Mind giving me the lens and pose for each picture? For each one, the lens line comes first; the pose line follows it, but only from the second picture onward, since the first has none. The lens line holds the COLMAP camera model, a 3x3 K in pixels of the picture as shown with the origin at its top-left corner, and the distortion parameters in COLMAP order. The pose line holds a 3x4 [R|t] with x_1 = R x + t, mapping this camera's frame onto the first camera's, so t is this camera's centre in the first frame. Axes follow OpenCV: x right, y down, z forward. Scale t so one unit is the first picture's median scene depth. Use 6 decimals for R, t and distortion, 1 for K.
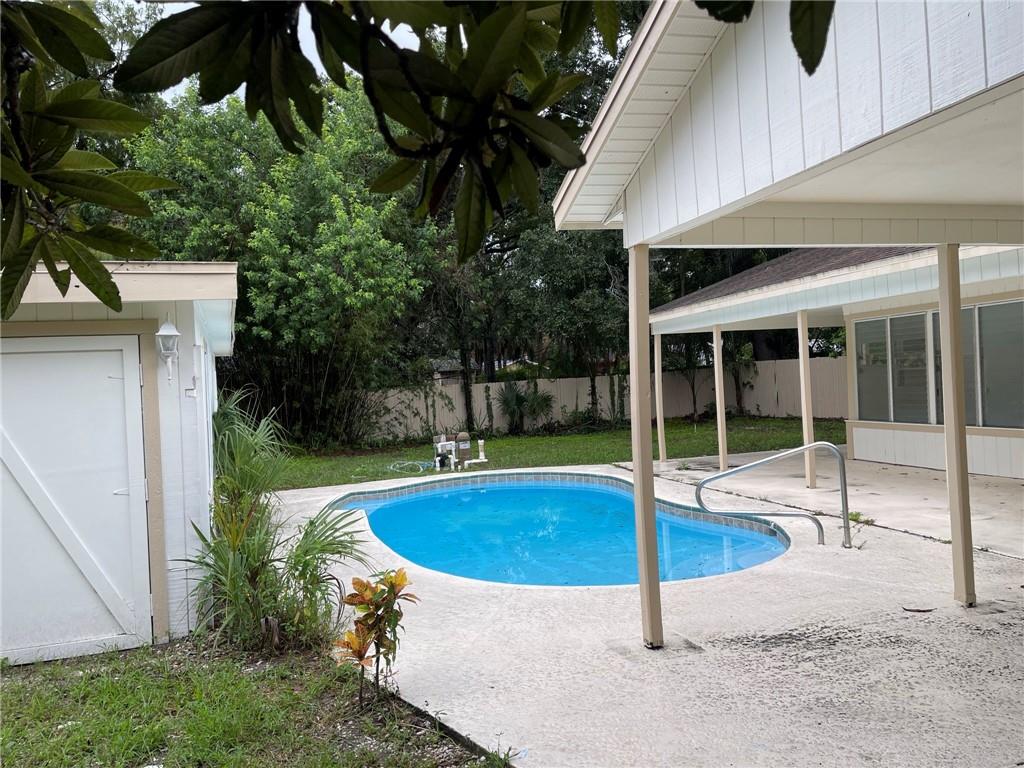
lens RADIAL K [[773.4, 0, 517.5], [0, 773.4, 388.8], [0, 0, 1]] dist [0.086389, -0.110267]
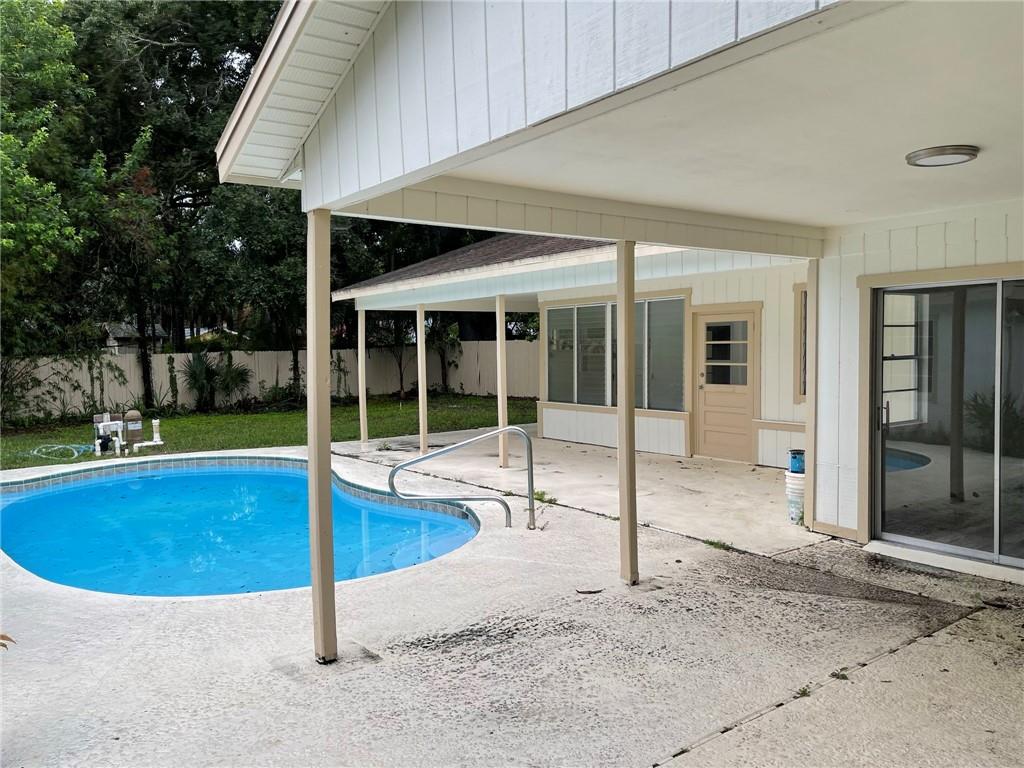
lens RADIAL K [[773.4, 0, 517.5], [0, 773.4, 388.8], [0, 0, 1]] dist [0.086389, -0.110267]
pose [[0.932968, 0.016296, 0.359591, 0.026358], [-0.027933, 0.999240, 0.027189, -0.006894], [-0.358874, -0.035411, 0.932714, 0.047877]]
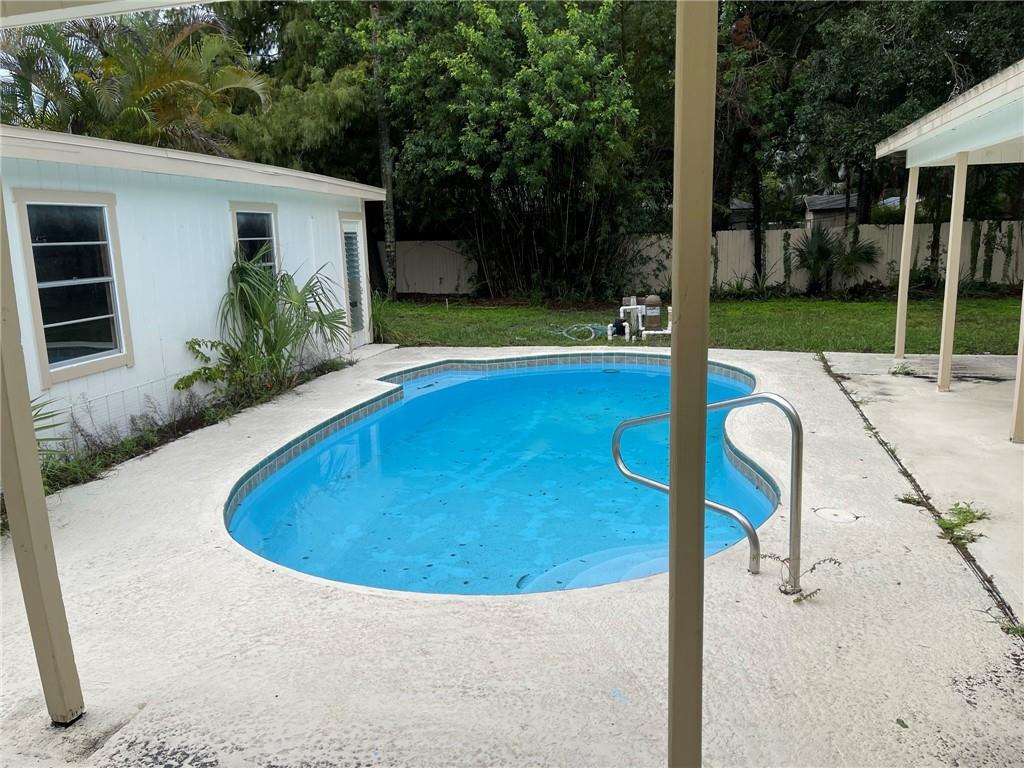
lens RADIAL K [[773.4, 0, 517.5], [0, 773.4, 388.8], [0, 0, 1]] dist [0.086389, -0.110267]
pose [[0.859728, 0.126646, -0.494801, 0.394073], [-0.021198, 0.976783, 0.213180, -0.034396], [0.510312, -0.172788, 0.842452, 0.366599]]
